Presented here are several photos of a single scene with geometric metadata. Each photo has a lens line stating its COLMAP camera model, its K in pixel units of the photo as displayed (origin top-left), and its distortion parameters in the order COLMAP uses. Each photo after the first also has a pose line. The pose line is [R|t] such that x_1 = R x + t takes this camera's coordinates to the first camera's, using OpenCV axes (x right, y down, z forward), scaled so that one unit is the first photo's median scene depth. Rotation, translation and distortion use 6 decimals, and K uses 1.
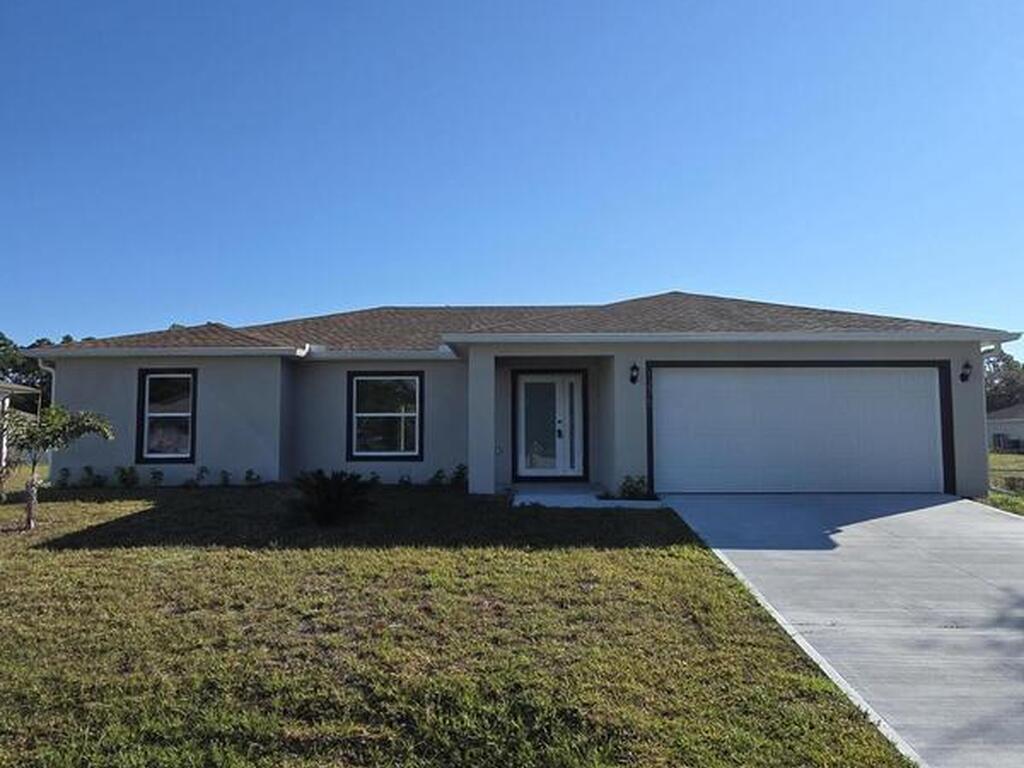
lens RADIAL K [[805.7, 0, 515.2], [0, 805.7, 383.8], [0, 0, 1]] dist [0.005278, 0.001515]
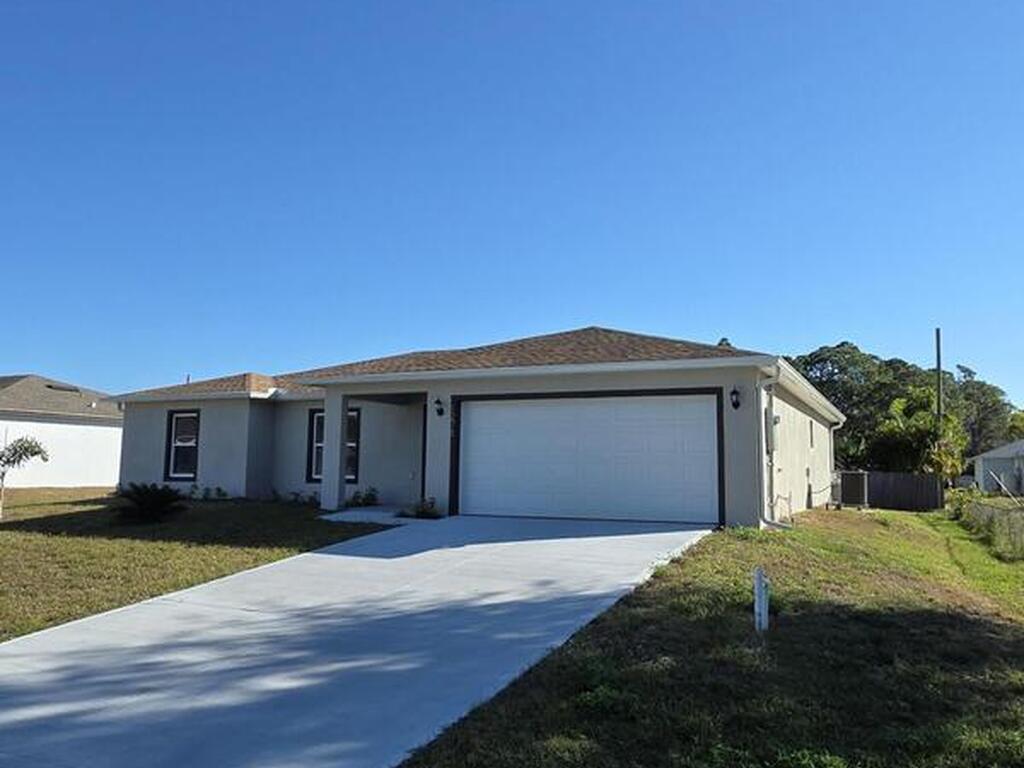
lens RADIAL K [[805.7, 0, 515.2], [0, 805.7, 383.8], [0, 0, 1]] dist [0.005278, 0.001515]
pose [[0.915402, -0.032835, -0.401200, 0.603774], [0.019704, 0.999128, -0.036812, -0.001945], [0.402059, 0.025792, 0.915250, 0.007444]]
